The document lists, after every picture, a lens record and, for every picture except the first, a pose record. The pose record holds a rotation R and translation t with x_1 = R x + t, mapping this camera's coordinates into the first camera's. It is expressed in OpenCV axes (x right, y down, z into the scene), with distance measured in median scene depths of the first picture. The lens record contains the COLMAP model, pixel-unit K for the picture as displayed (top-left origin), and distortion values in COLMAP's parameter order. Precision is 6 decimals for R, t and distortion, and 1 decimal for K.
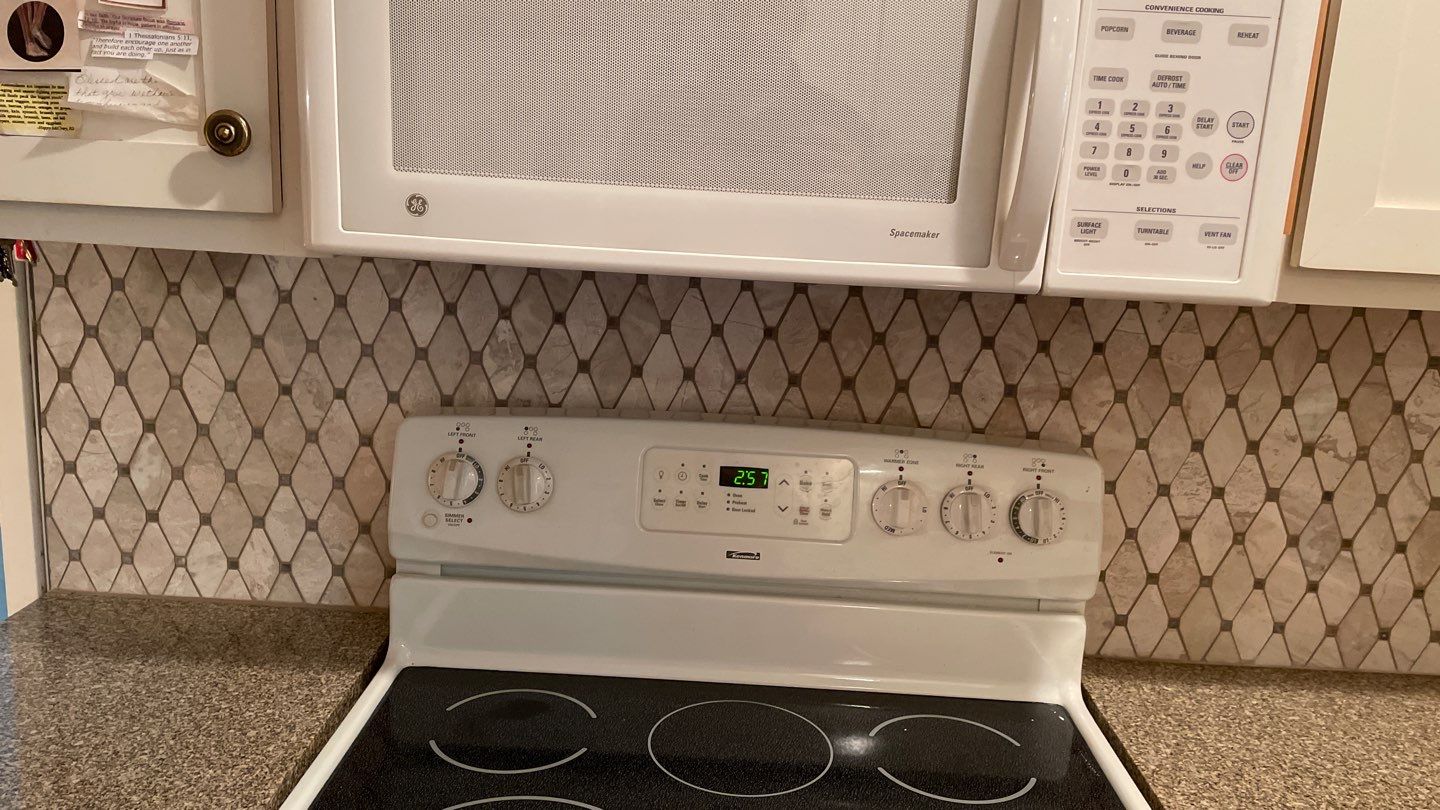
lens RADIAL K [[1133.8, 0, 698.2], [0, 1133.8, 402.1], [0, 0, 1]] dist [0.104324, -0.133227]
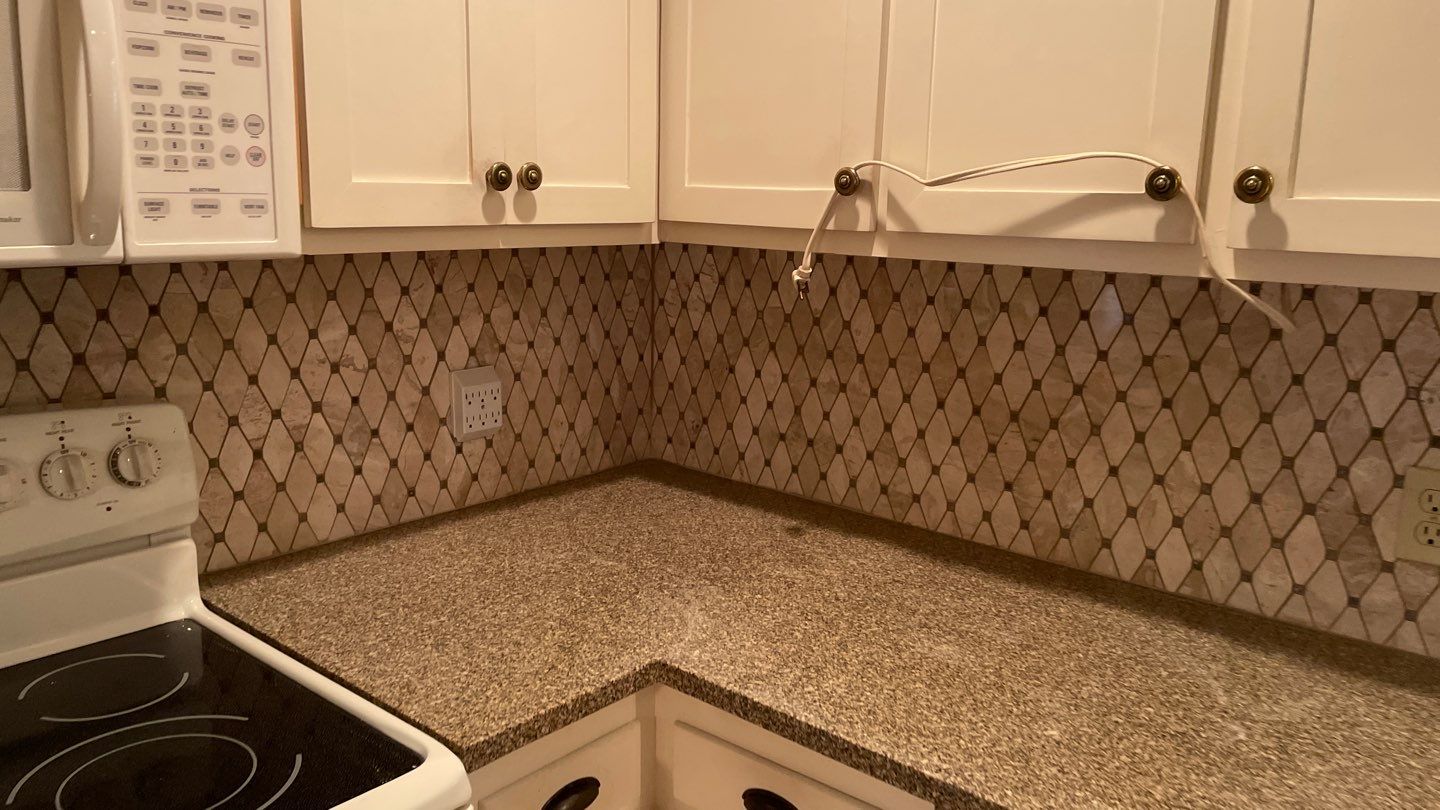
lens RADIAL K [[1078.3, 0, 711.3], [0, 1078.3, 397.2], [0, 0, 1]] dist [0.117592, -0.172294]
pose [[0.649871, -0.186227, 0.736877, -0.129172], [0.164205, 0.981022, 0.103113, 0.018879], [-0.742095, 0.053989, 0.668117, -0.161929]]
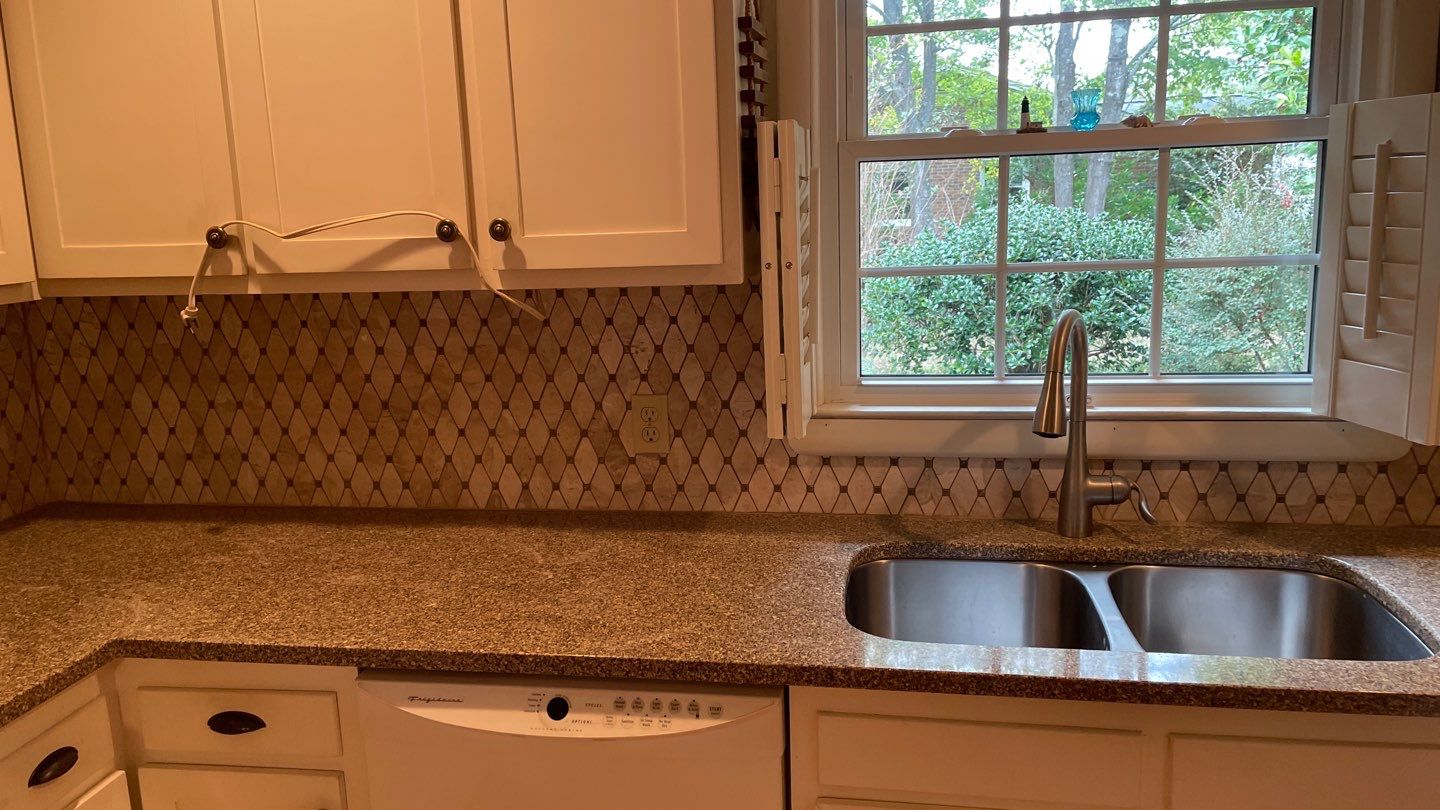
lens RADIAL K [[1090.4, 0, 696.4], [0, 1090.4, 396.3], [0, 0, 1]] dist [0.109157, -0.140157]
pose [[0.164698, -0.236571, 0.957553, -0.497683], [0.239651, 0.951317, 0.193811, 0.005718], [-0.956787, 0.197558, 0.213375, -0.392940]]
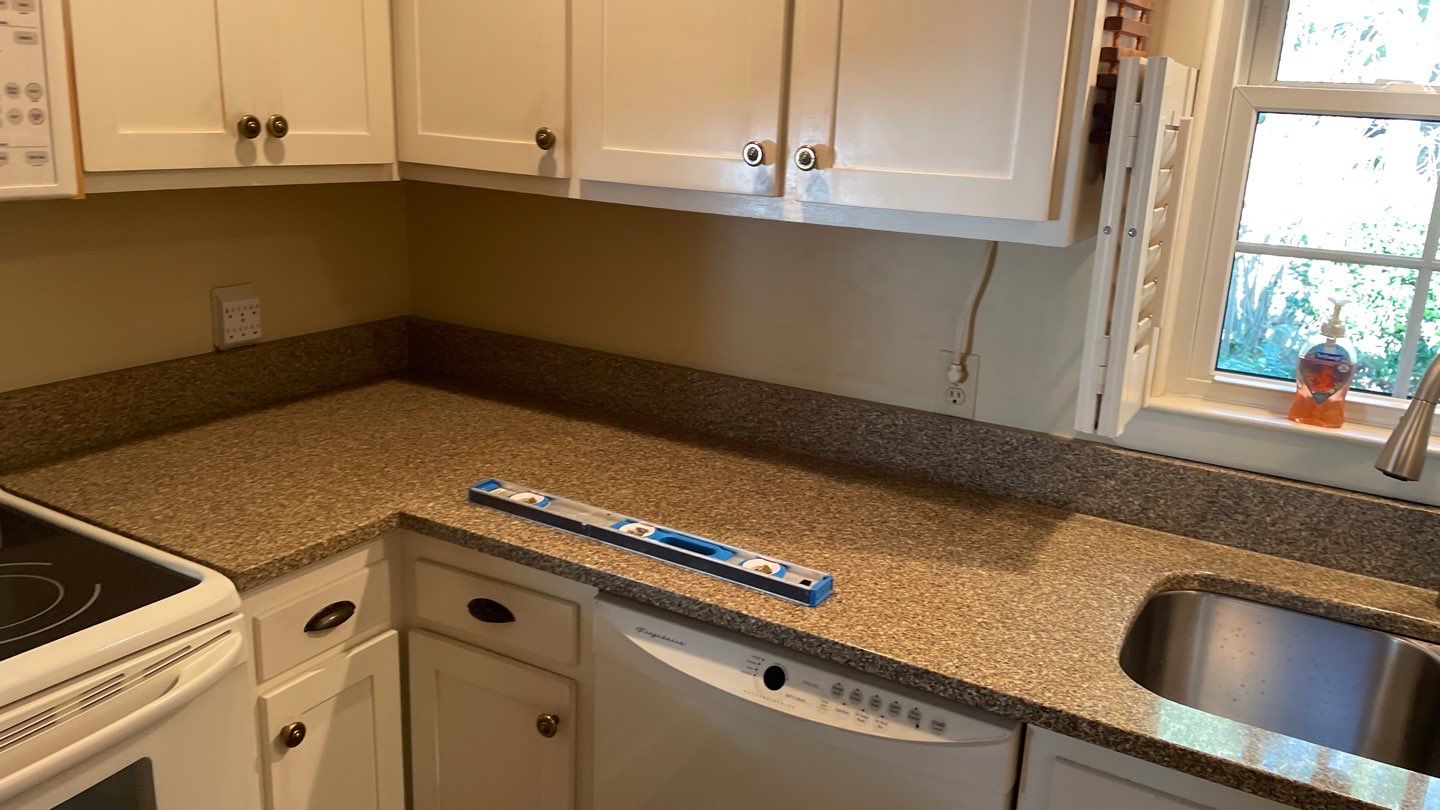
lens RADIAL K [[1091.4, 0, 744.0], [0, 1091.4, 391.3], [0, 0, 1]] dist [0.110986, -0.139479]
pose [[0.485276, -0.253730, 0.836737, -0.341298], [0.153528, 0.966828, 0.204138, 0.005835], [-0.860777, 0.029399, 0.508133, -0.479698]]
